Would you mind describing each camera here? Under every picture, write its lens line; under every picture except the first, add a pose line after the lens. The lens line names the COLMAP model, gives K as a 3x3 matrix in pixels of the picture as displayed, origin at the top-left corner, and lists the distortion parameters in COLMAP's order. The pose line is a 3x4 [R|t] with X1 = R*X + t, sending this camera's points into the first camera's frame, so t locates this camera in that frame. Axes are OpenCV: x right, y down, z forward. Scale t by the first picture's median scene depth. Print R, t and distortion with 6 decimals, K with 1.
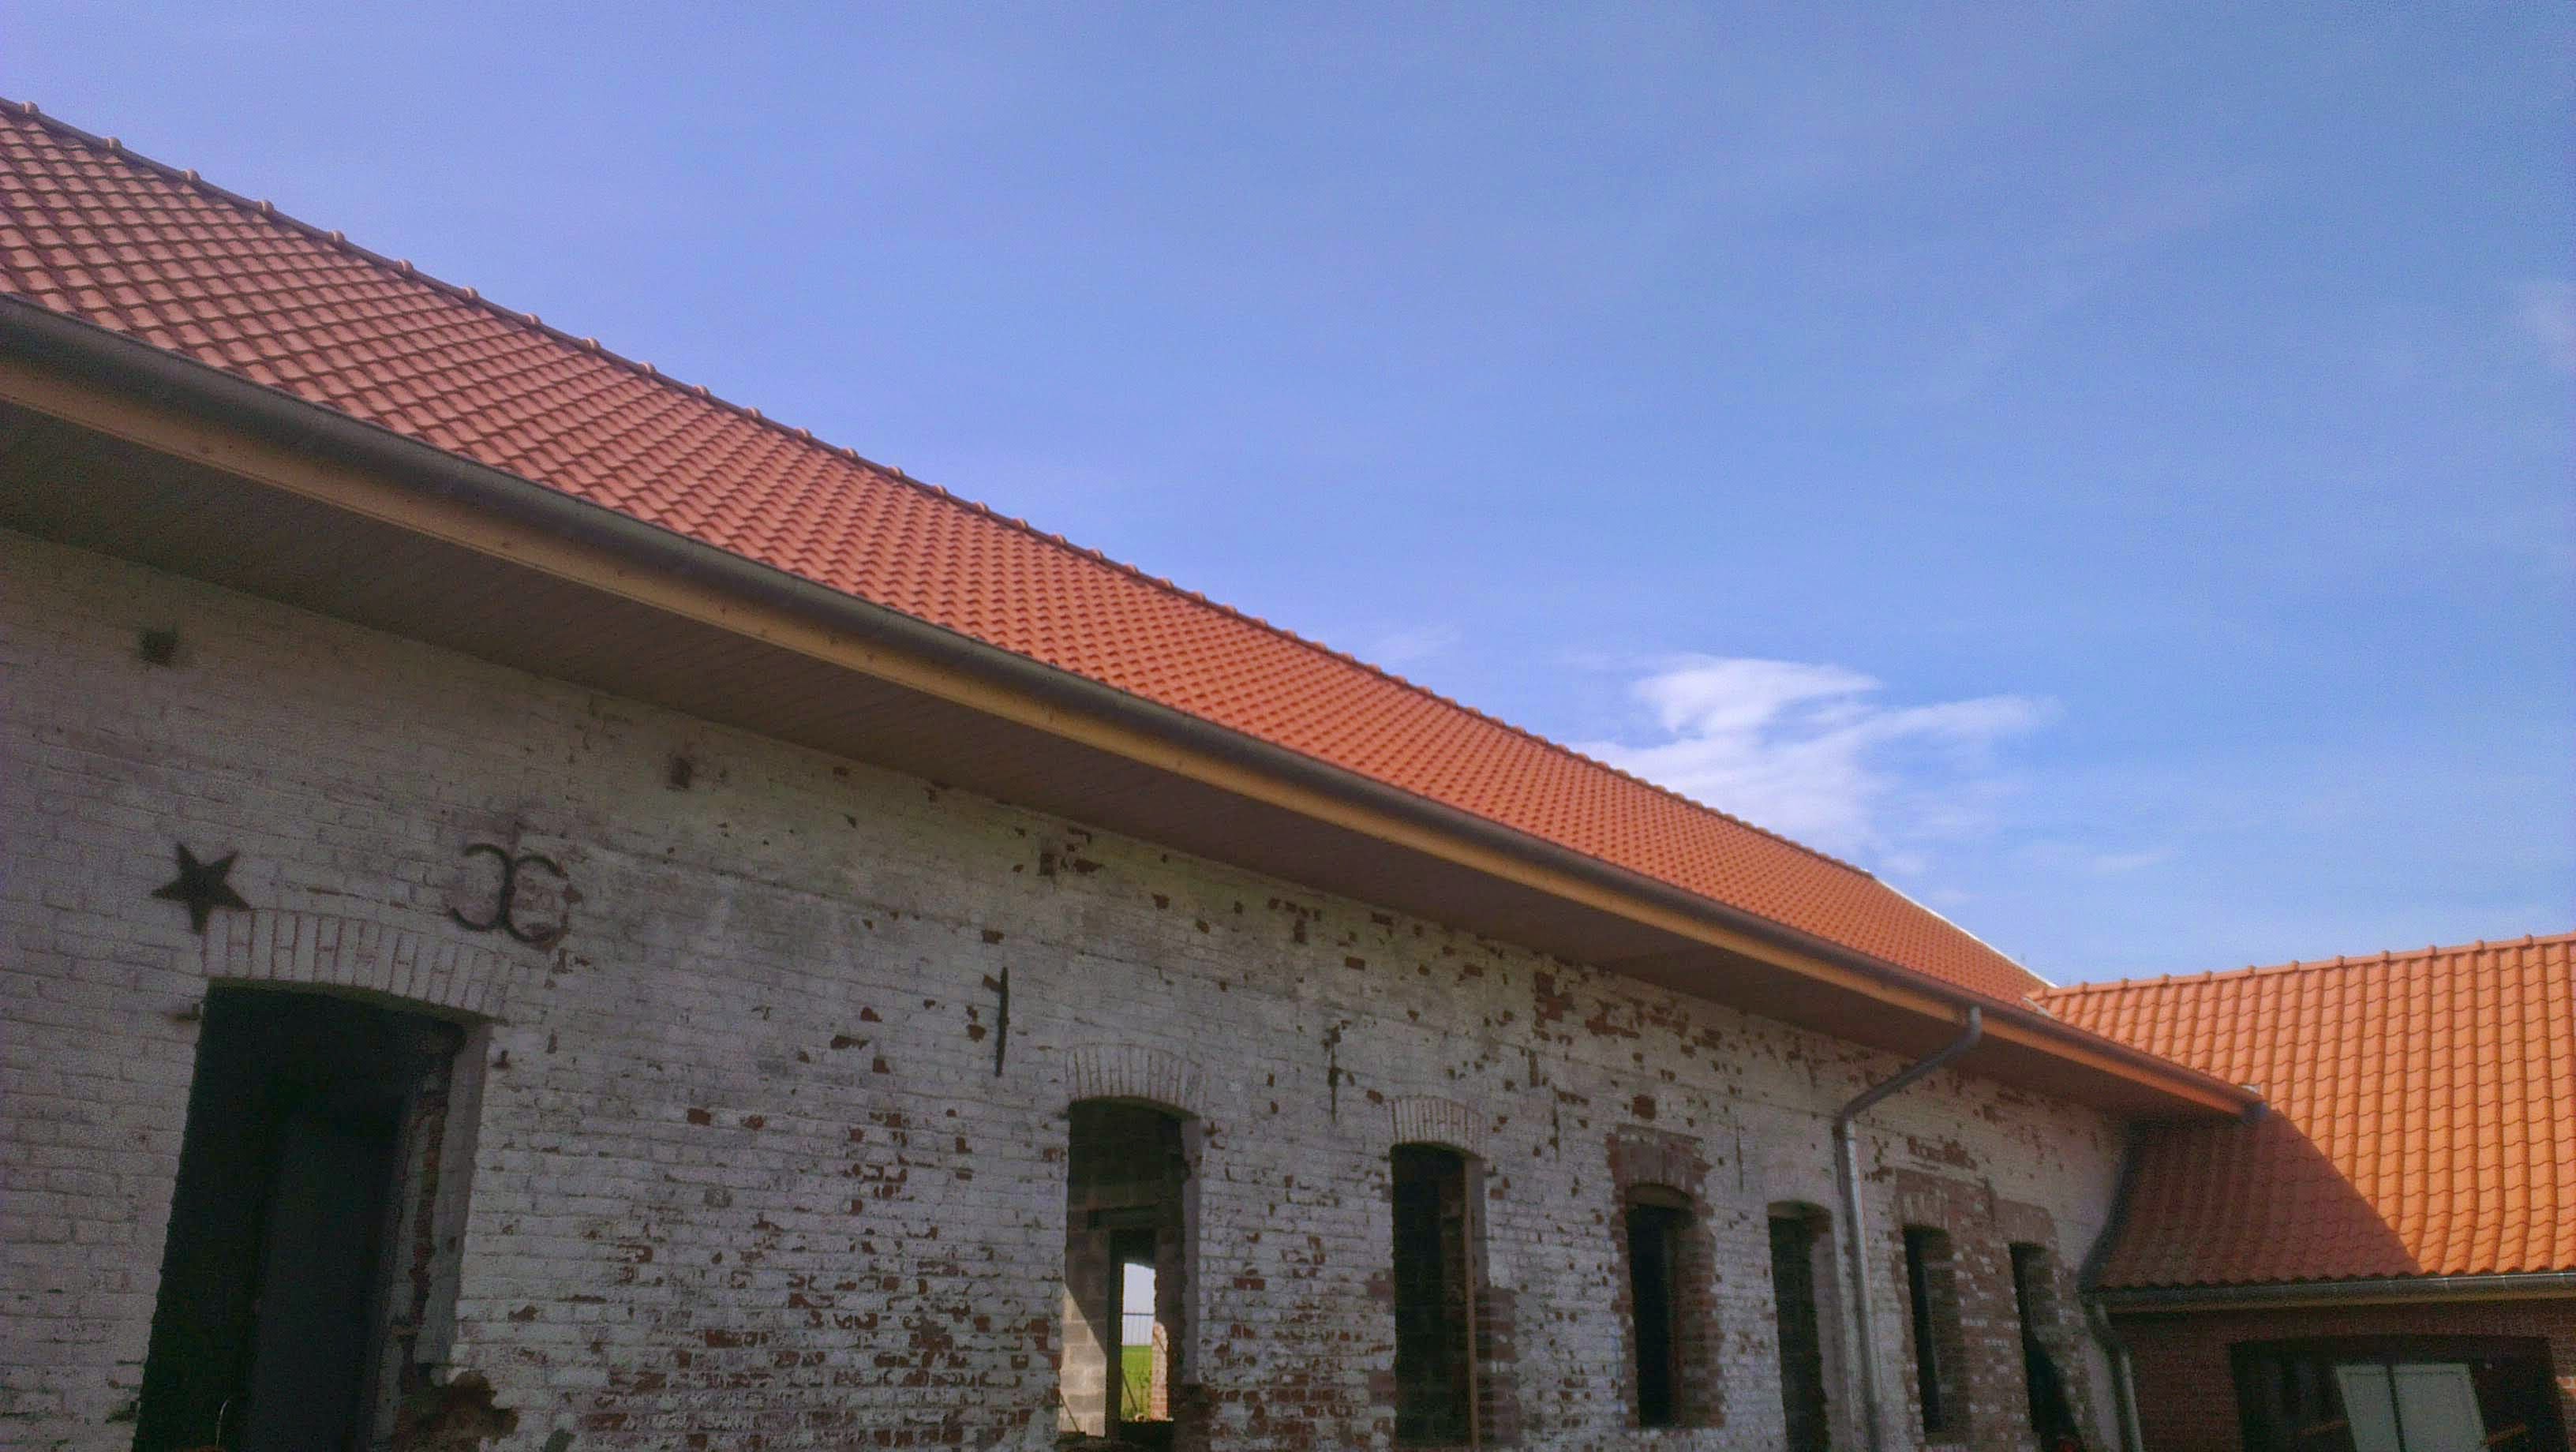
lens RADIAL K [[2002.7, 0, 1288.0], [0, 2002.7, 726.0], [0, 0, 1]] dist [0.139654, -0.200580]
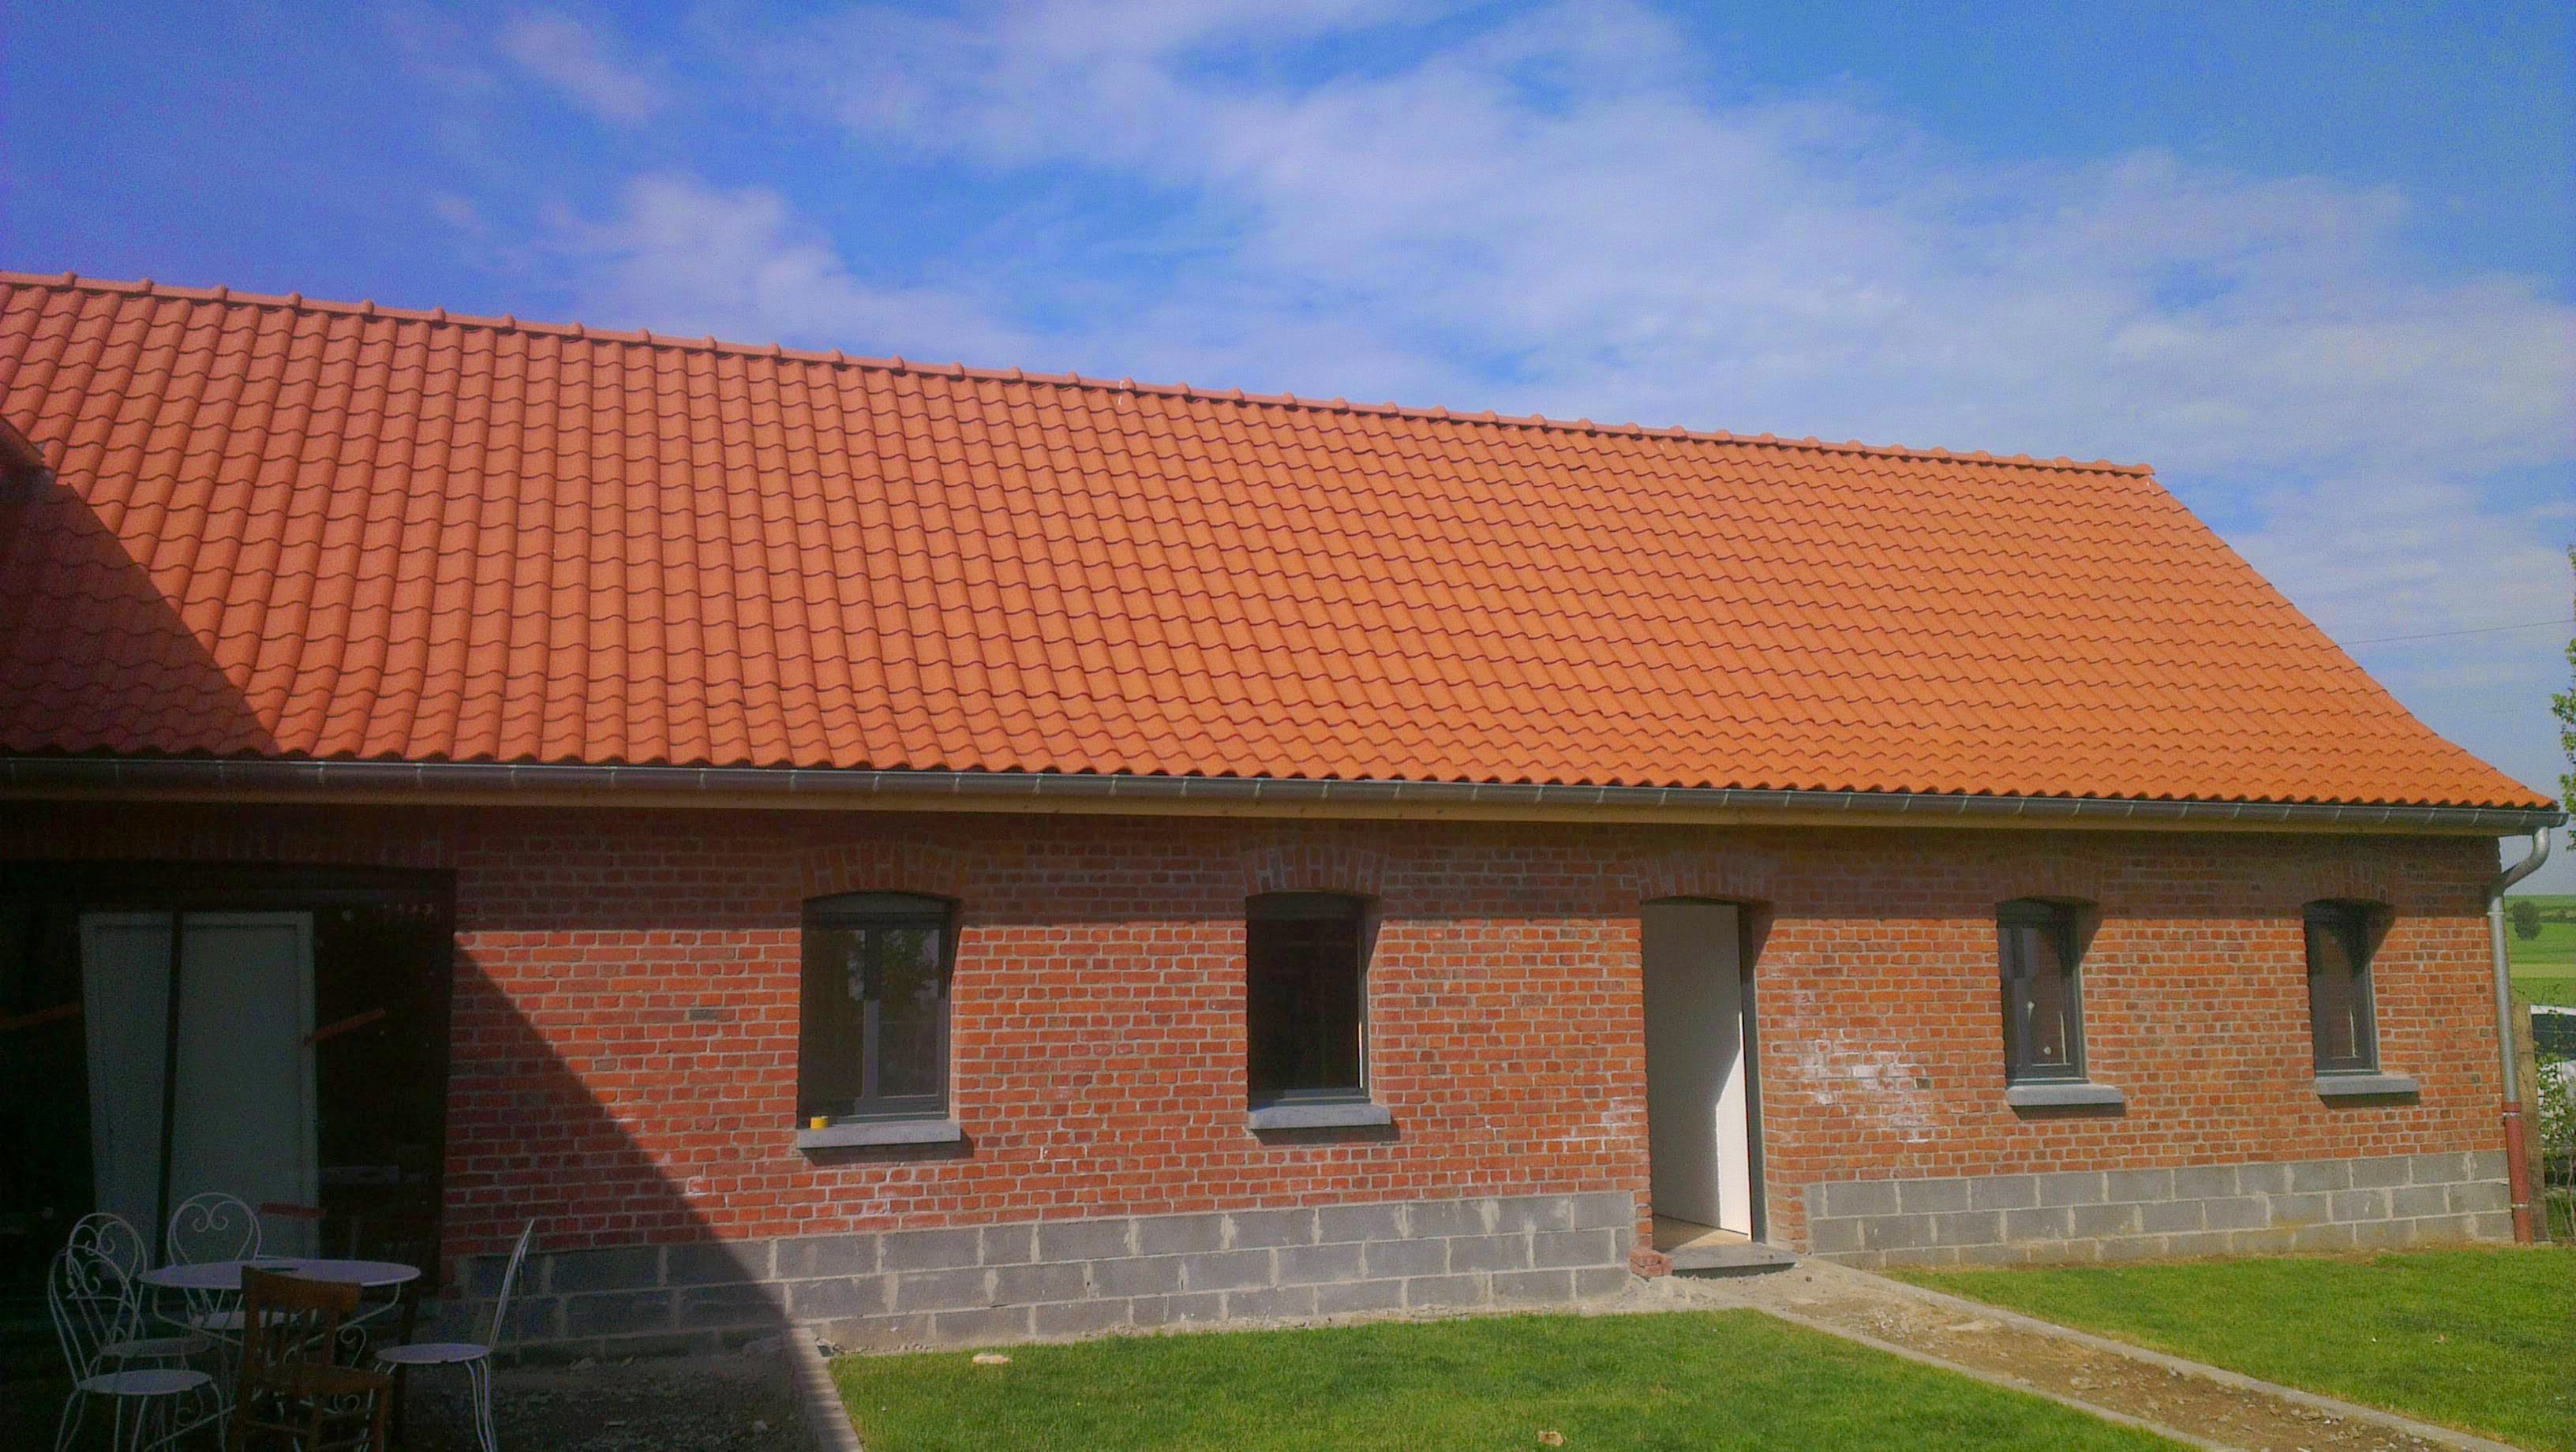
lens RADIAL K [[2002.7, 0, 1288.0], [0, 2002.7, 726.0], [0, 0, 1]] dist [0.139654, -0.200580]
pose [[0.545009, 0.090252, 0.833558, 0.228836], [-0.244581, 0.968062, 0.055101, 0.158763], [-0.801963, -0.233903, 0.549676, 0.461375]]
